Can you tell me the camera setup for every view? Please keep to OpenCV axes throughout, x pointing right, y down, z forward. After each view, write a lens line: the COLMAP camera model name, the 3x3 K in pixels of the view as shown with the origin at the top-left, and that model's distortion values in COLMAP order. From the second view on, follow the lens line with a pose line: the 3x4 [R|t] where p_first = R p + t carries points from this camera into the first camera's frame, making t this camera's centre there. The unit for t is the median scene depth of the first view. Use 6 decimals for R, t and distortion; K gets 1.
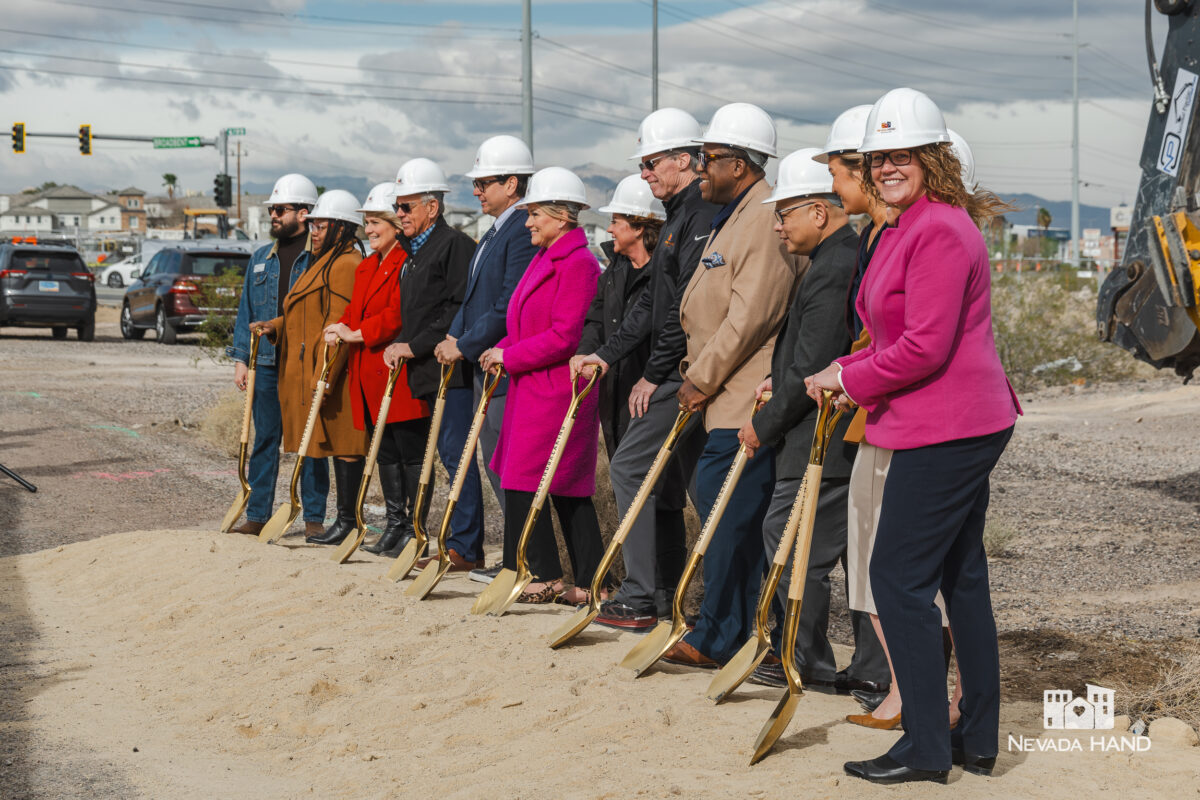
lens RADIAL K [[2372.3, 0, 599.4], [0, 2372.3, 400.1], [0, 0, 1]] dist [0.036221, 0.000000]
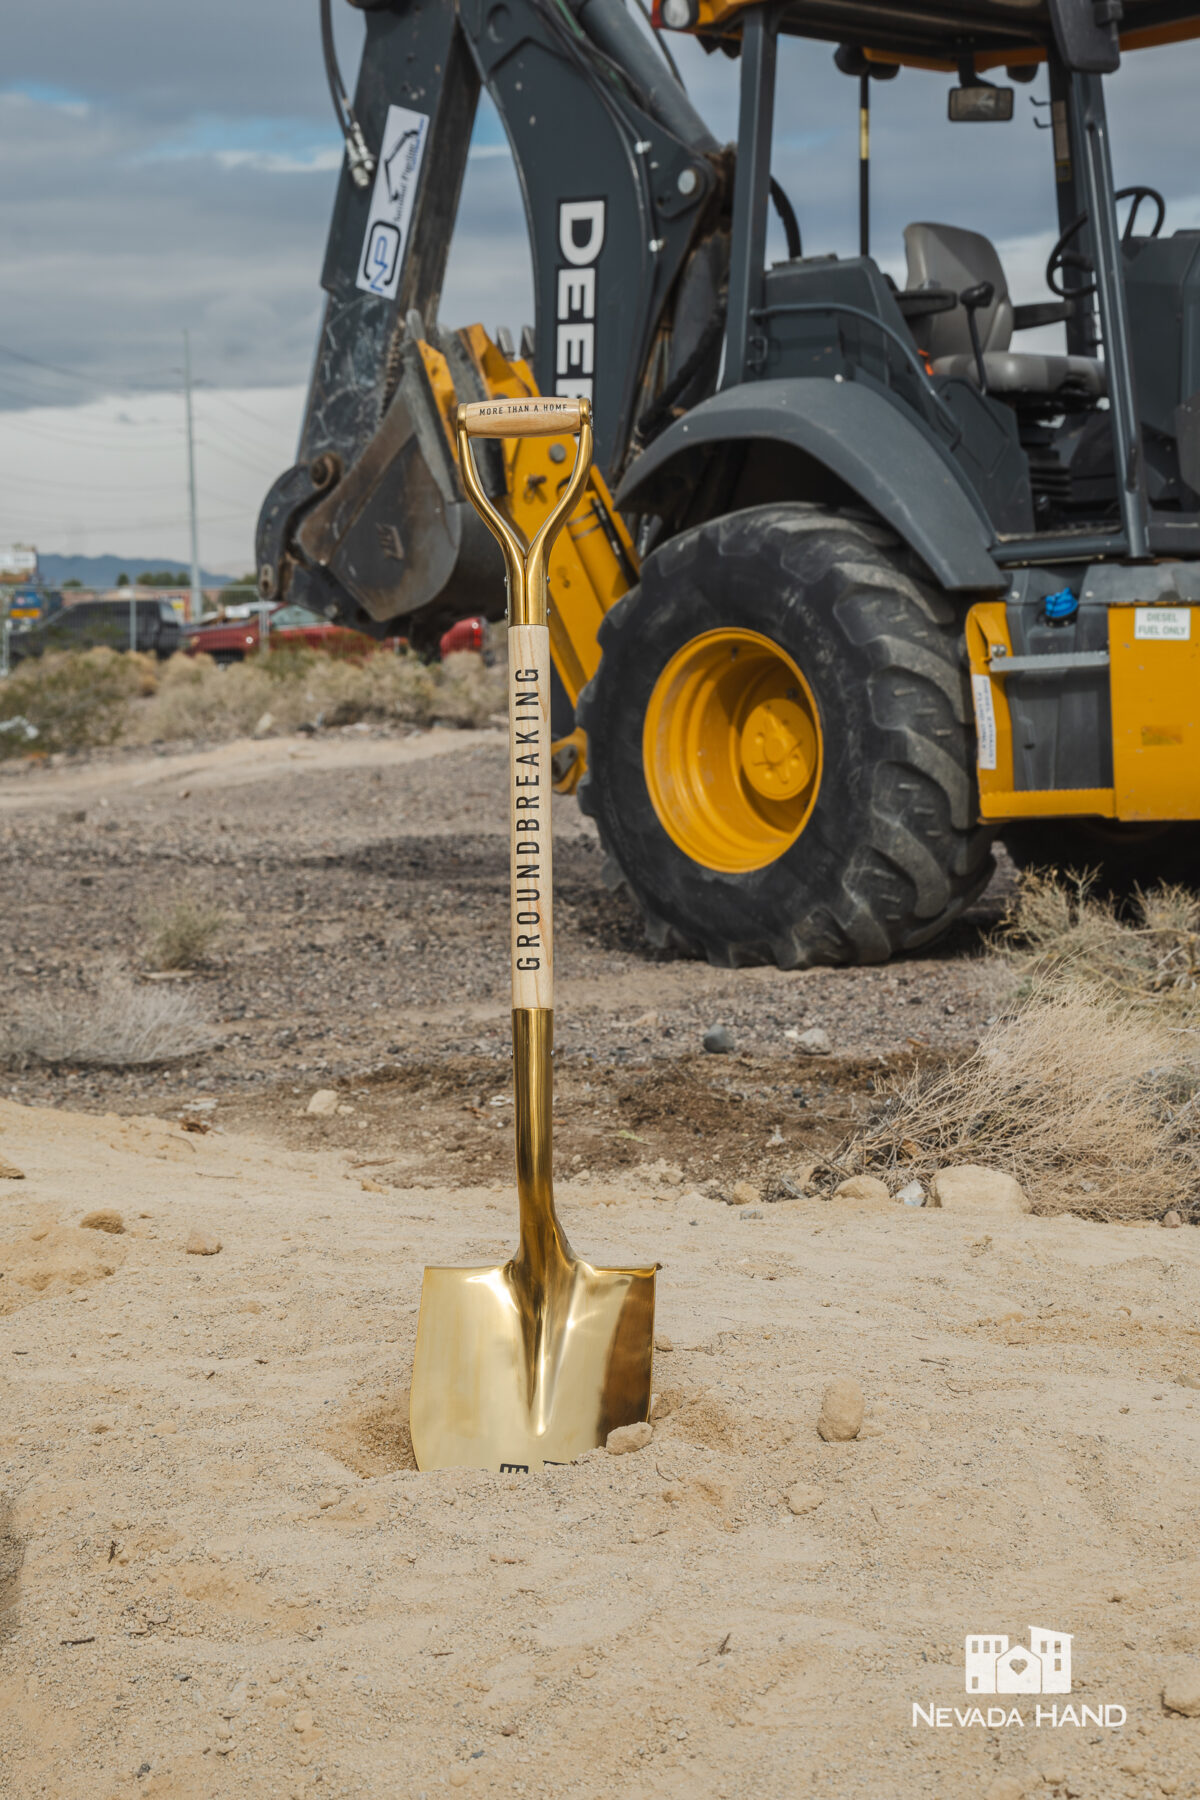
lens RADIAL K [[3558.5, 0, 601.6], [0, 3558.5, 899.1], [0, 0, 1]] dist [0.036221, 0.000000]
pose [[0.920834, -0.055931, 0.385922, -0.048094], [0.050449, 0.998430, 0.024325, 0.030918], [-0.386677, -0.002930, 0.922211, 0.195049]]
